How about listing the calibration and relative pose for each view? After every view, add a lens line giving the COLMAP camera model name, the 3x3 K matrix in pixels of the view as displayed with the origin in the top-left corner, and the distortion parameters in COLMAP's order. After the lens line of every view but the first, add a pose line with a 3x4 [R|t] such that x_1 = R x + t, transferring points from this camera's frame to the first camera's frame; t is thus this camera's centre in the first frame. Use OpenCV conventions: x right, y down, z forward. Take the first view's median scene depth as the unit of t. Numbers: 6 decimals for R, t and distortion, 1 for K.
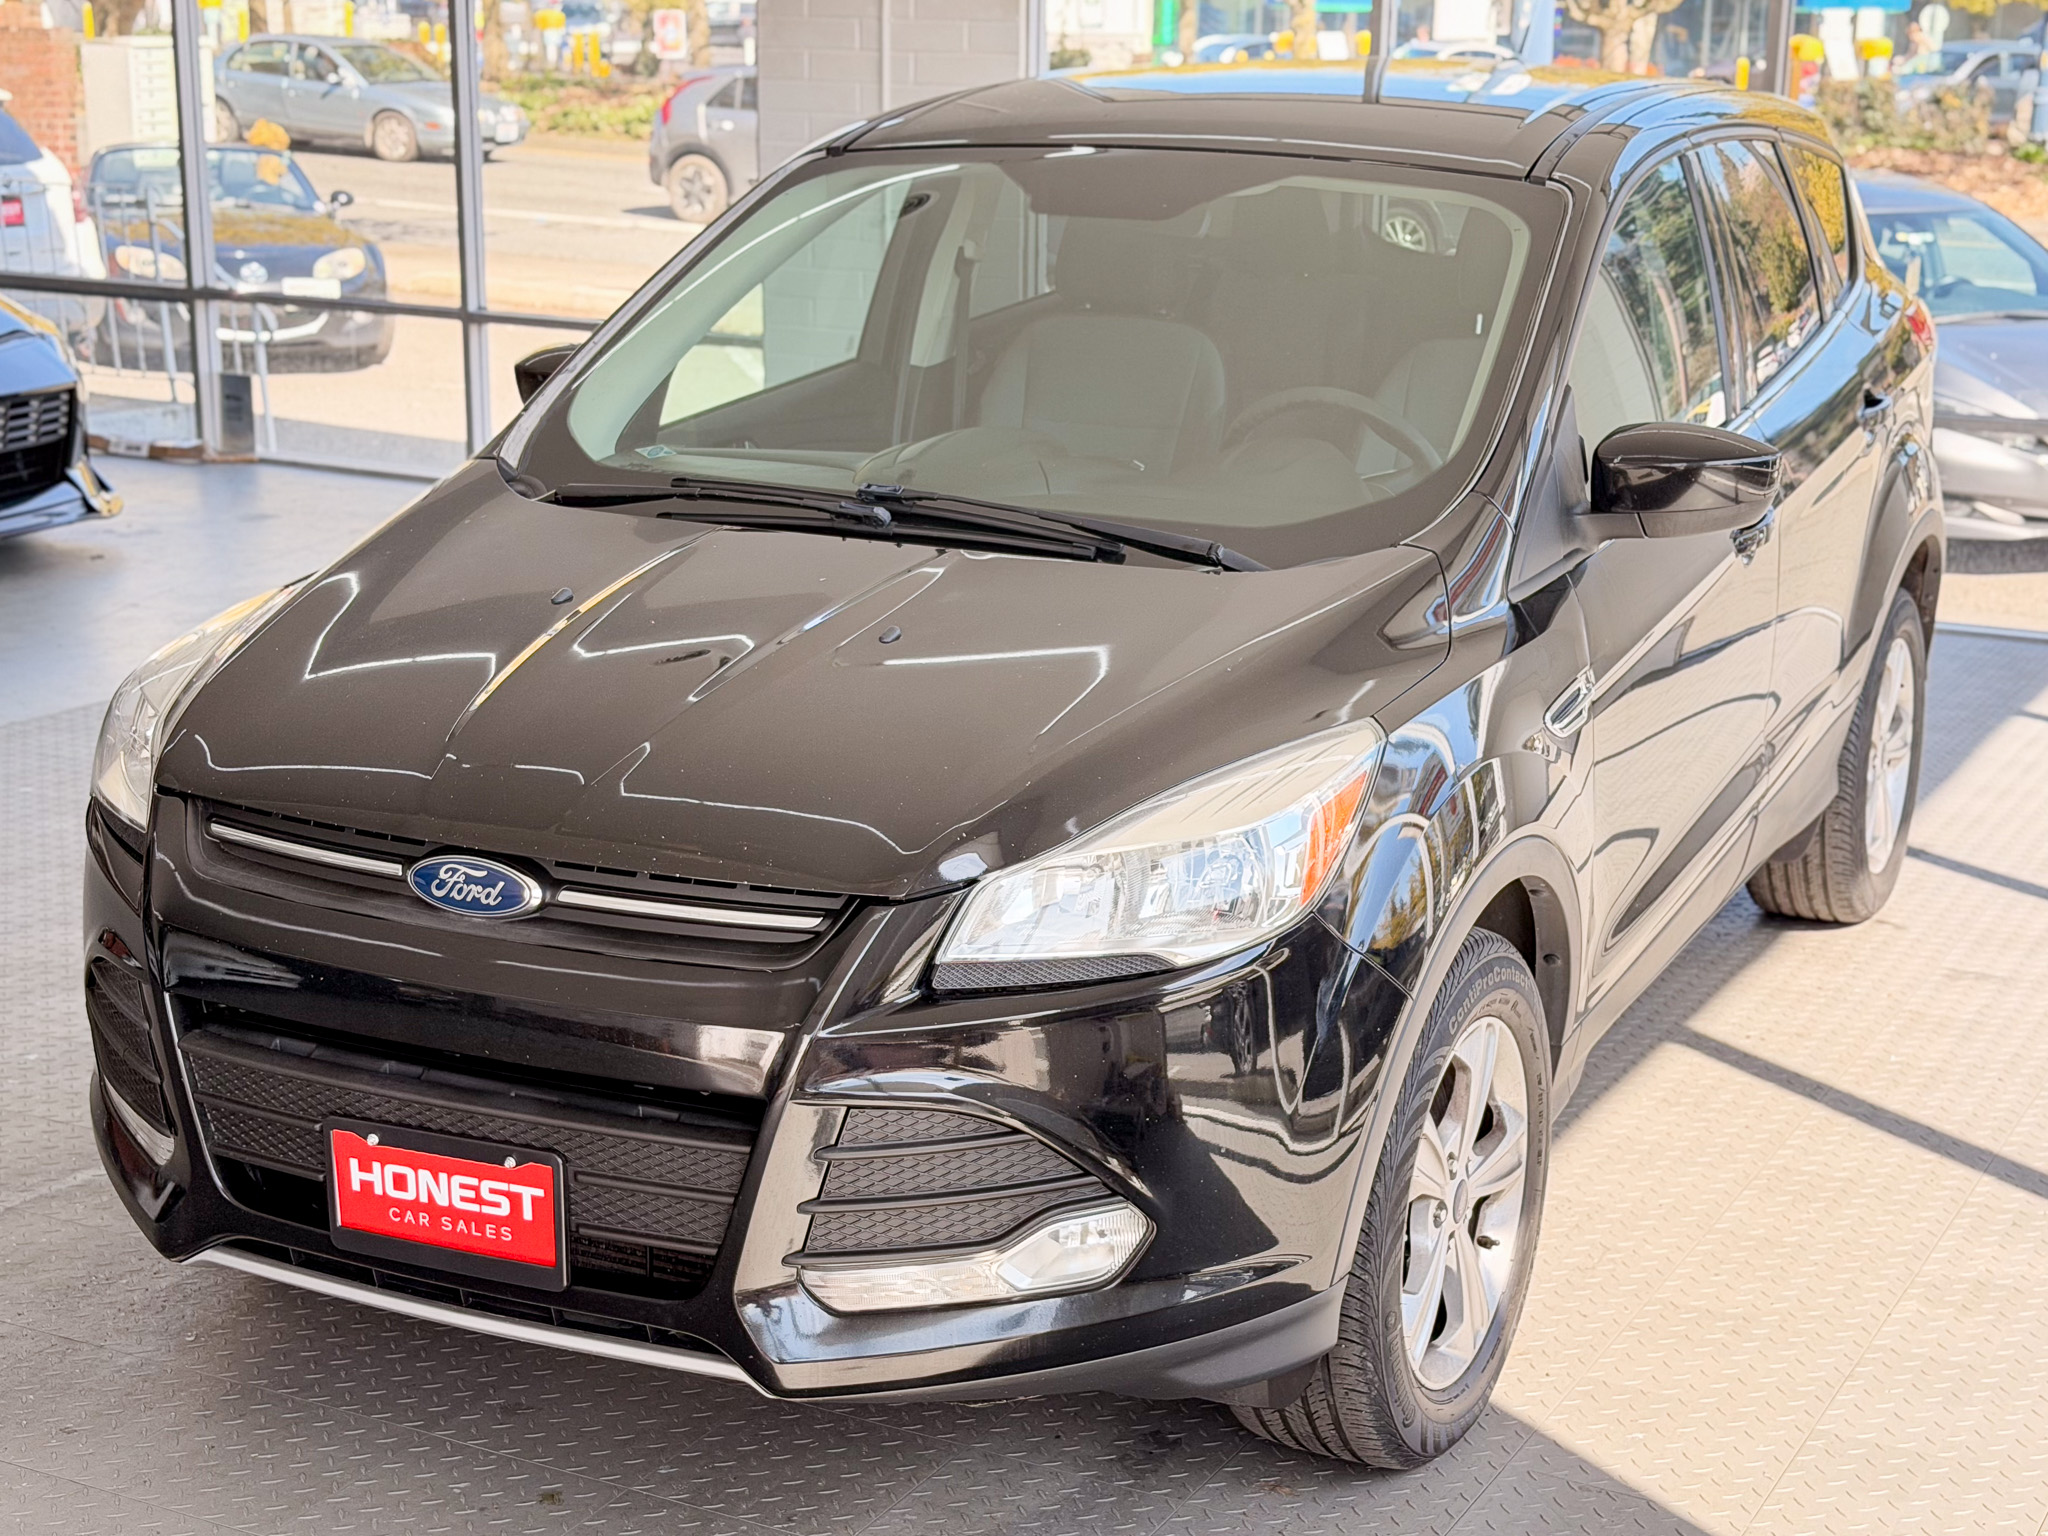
lens RADIAL K [[3039.0, 0, 1053.0], [0, 3039.0, 766.4], [0, 0, 1]] dist [0.137287, -0.100219]
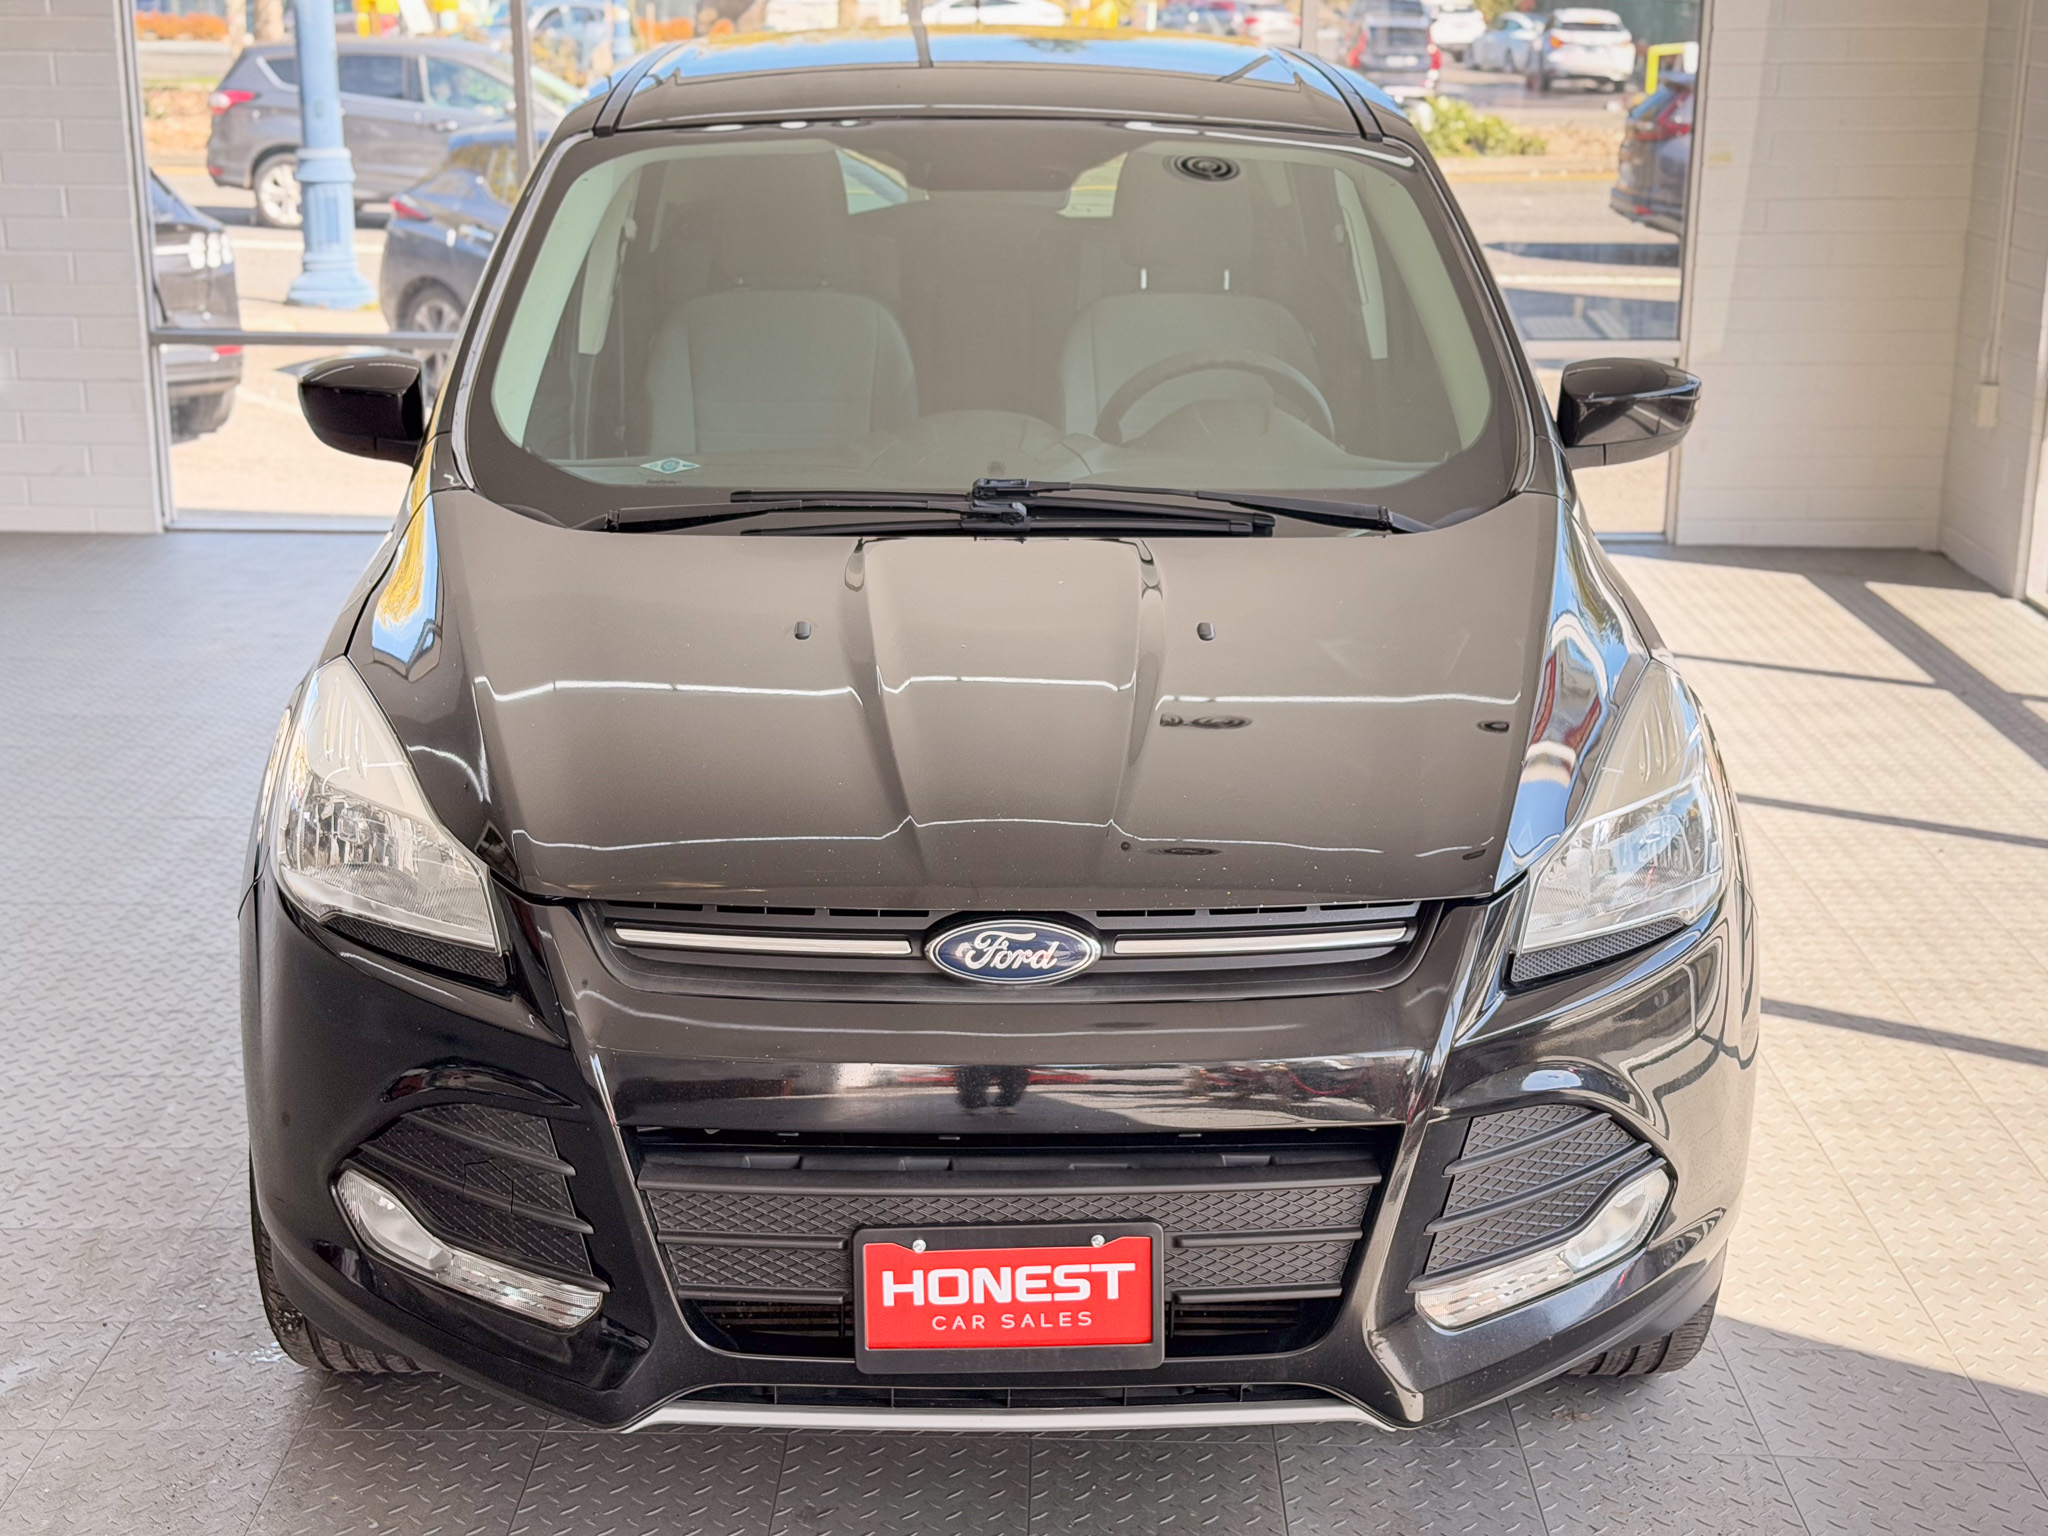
lens RADIAL K [[2865.9, 0, 1023.9], [0, 2865.9, 724.2], [0, 0, 1]] dist [0.123631, 0.041704]
pose [[0.894001, -0.120637, 0.431519, -0.545067], [0.114494, 0.992606, 0.040293, -0.062251], [-0.433189, 0.013384, 0.901204, 0.219599]]
